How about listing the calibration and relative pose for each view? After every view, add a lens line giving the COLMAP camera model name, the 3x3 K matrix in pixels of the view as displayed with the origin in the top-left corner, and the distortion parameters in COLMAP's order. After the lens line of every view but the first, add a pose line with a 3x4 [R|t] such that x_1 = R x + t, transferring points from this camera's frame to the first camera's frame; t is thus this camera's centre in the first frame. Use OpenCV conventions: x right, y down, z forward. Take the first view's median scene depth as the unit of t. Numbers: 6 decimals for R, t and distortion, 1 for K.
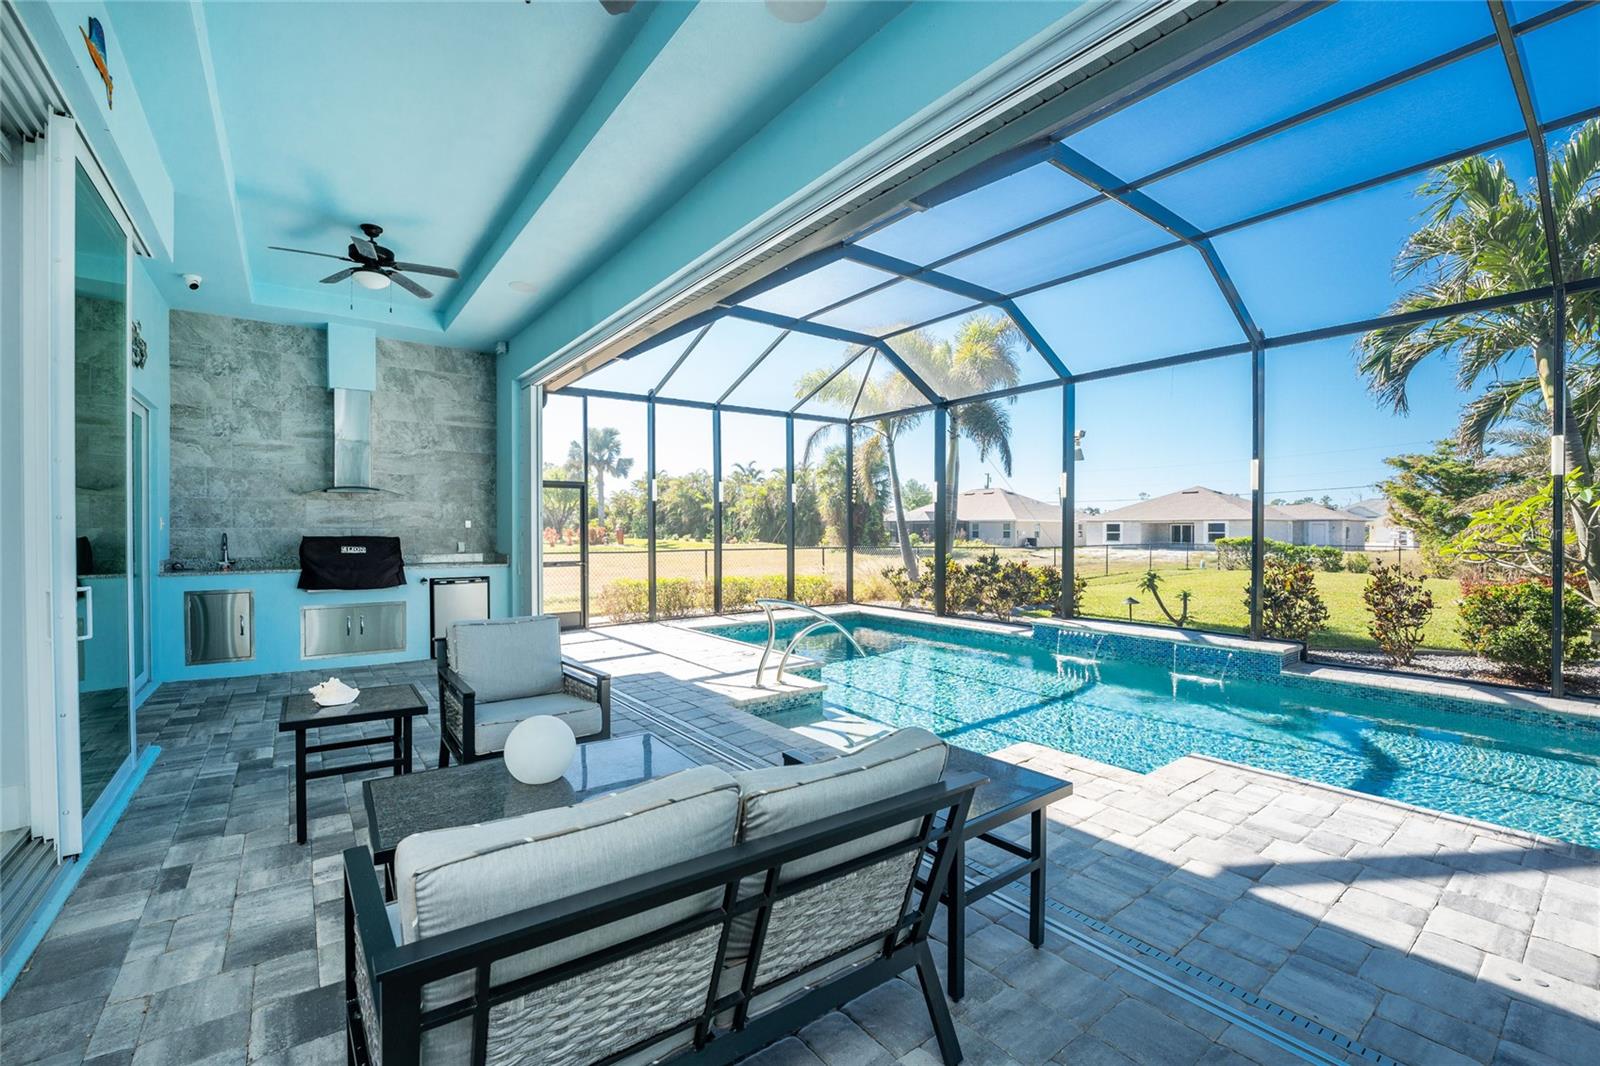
lens RADIAL K [[673.3, 0, 799.6], [0, 673.3, 536.2], [0, 0, 1]] dist [-0.015366, -0.000489]
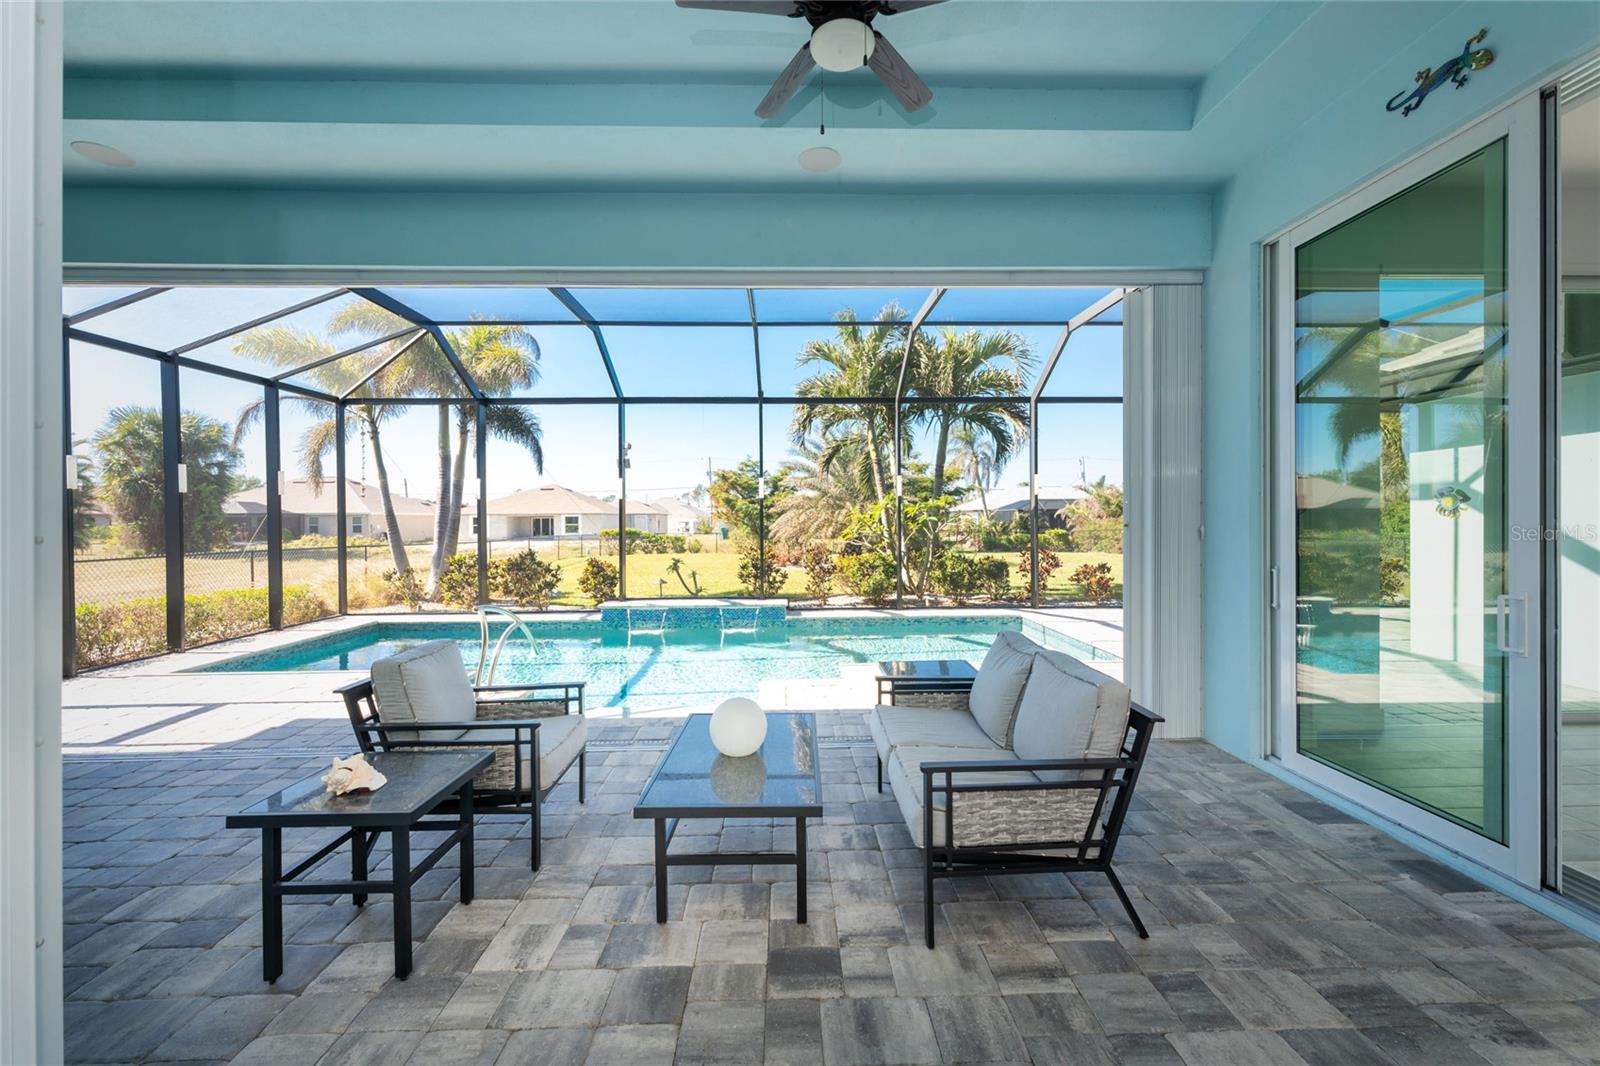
lens RADIAL K [[638.5, 0, 800.4], [0, 638.5, 524.6], [0, 0, 1]] dist [-0.002170, -0.000052]
pose [[0.581463, -0.008992, 0.813523, -0.380560], [0.013374, 0.999909, 0.001493, -0.010477], [-0.813463, 0.010011, 0.581531, 0.081660]]
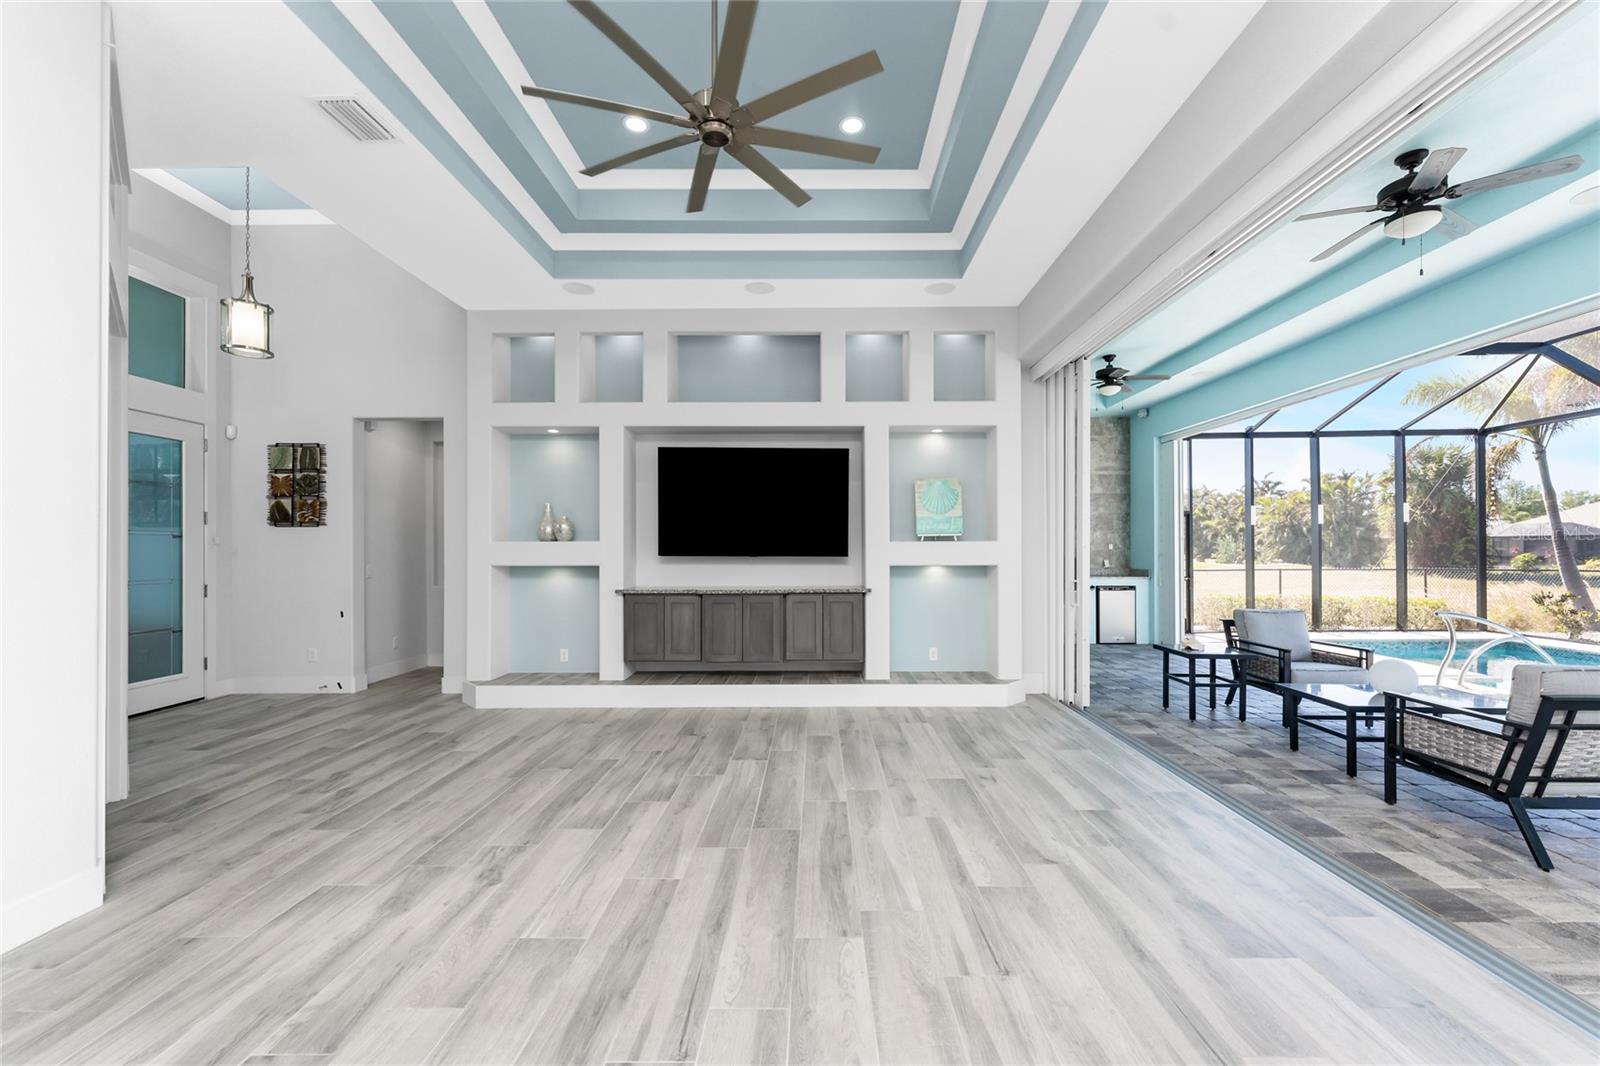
lens RADIAL K [[650.4, 0, 815.4], [0, 650.4, 551.7], [0, 0, 1]] dist [0.000280, 0.000121]
pose [[0.795541, 0.000071, -0.605899, -0.174614], [-0.002973, 0.999988, -0.003786, -0.000946], [0.605892, 0.004813, 0.795532, -0.397170]]
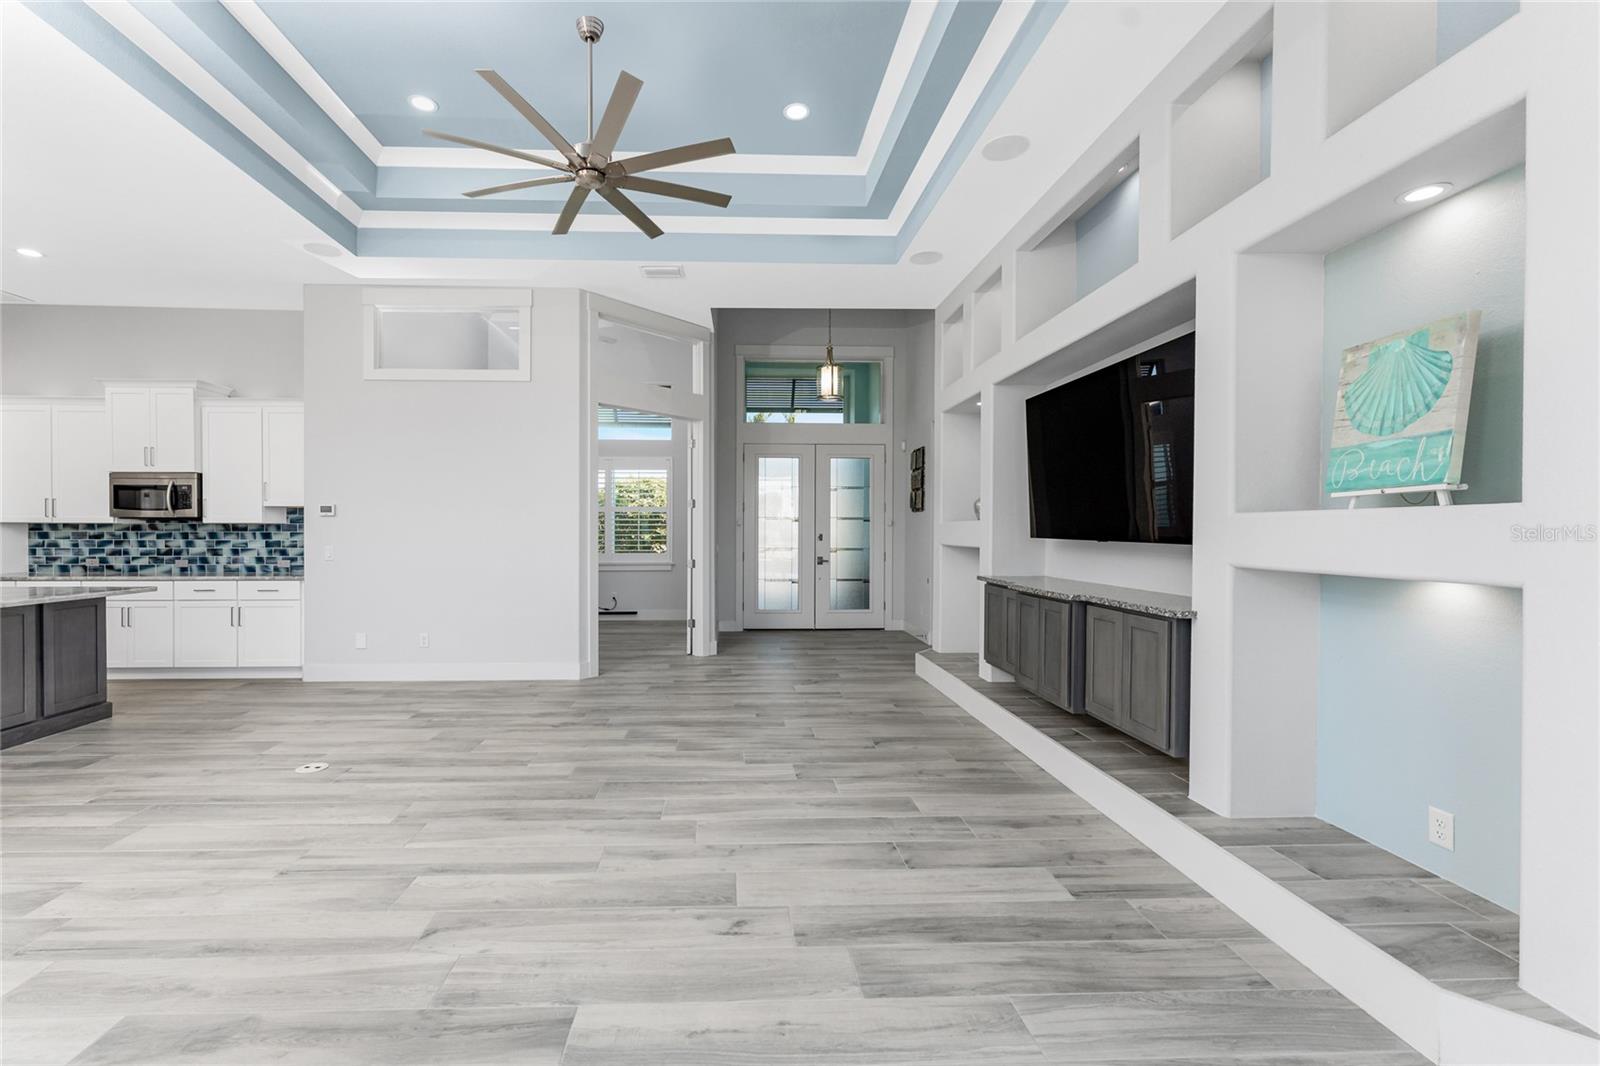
lens RADIAL K [[660.7, 0, 750.3], [0, 660.7, 534.1], [0, 0, 1]] dist [0.002272, 0.000409]
pose [[-0.575403, 0.004628, -0.817857, -0.139521], [-0.008119, 0.999902, 0.011370, -0.006020], [0.817830, 0.013183, -0.575309, 0.209059]]
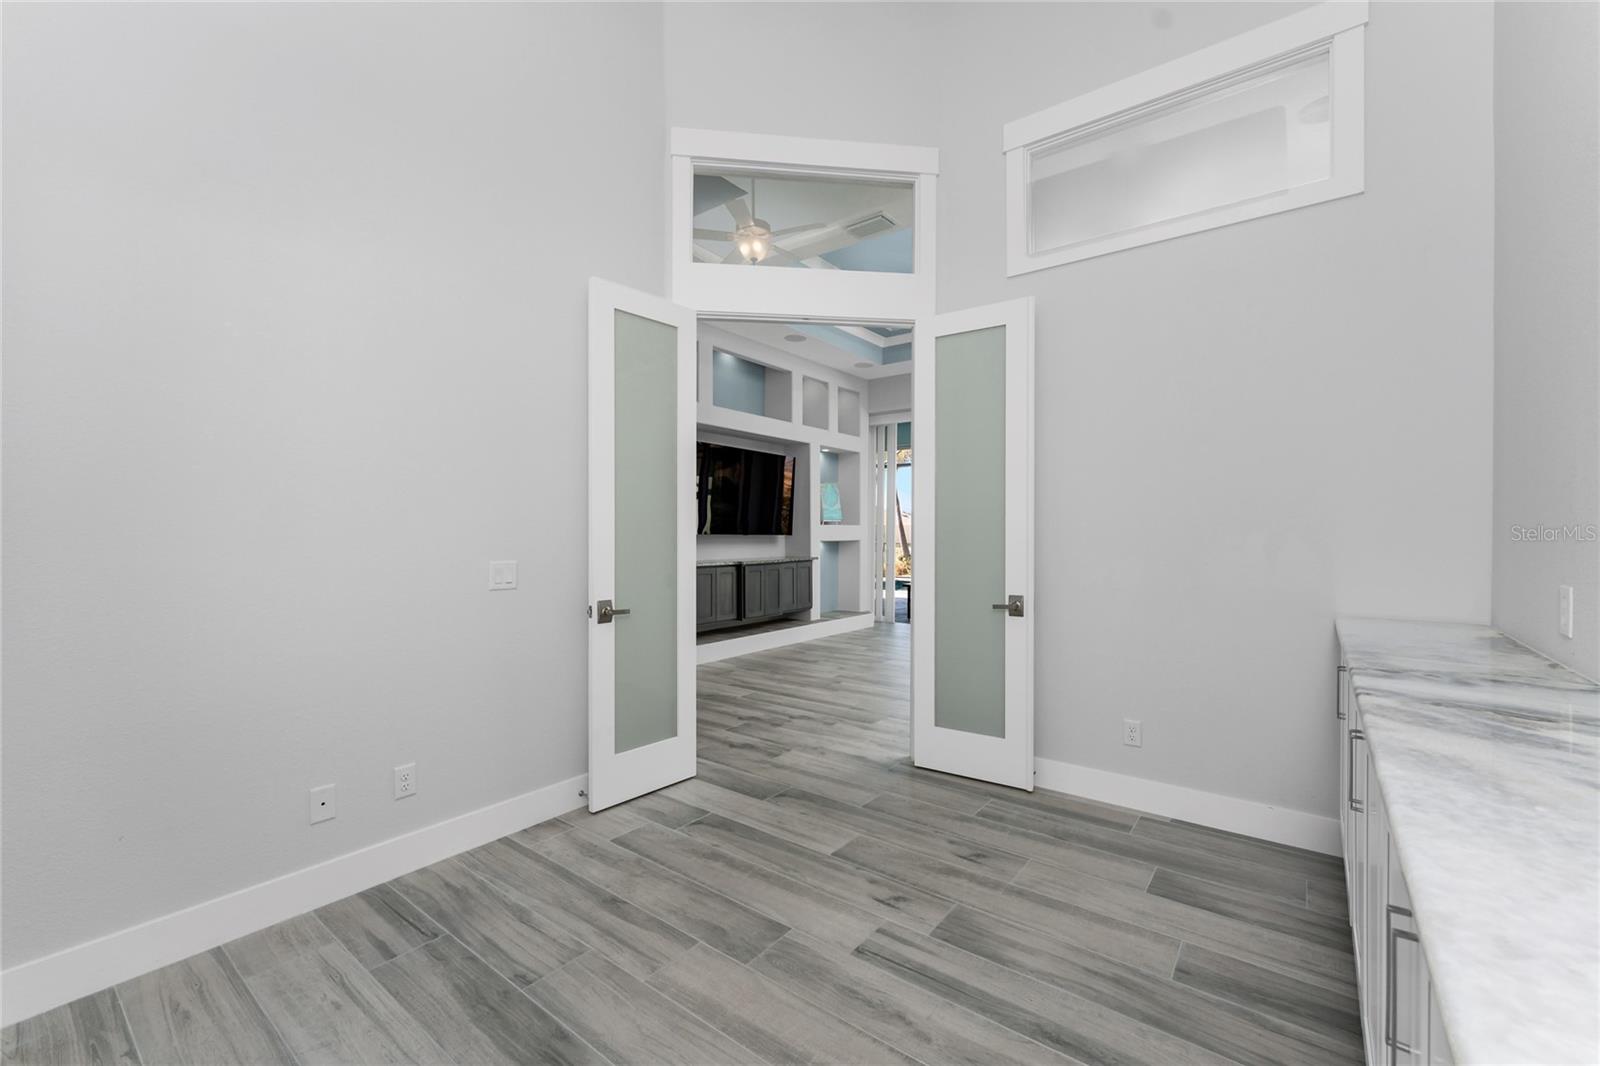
lens RADIAL K [[650.5, 0, 767.8], [0, 650.5, 549.5], [0, 0, 1]] dist [-0.000983, 0.000044]
pose [[0.976964, -0.004001, 0.213368, -0.843611], [0.000340, 0.999852, 0.017193, 0.006430], [-0.213405, -0.016725, 0.976821, -0.780105]]
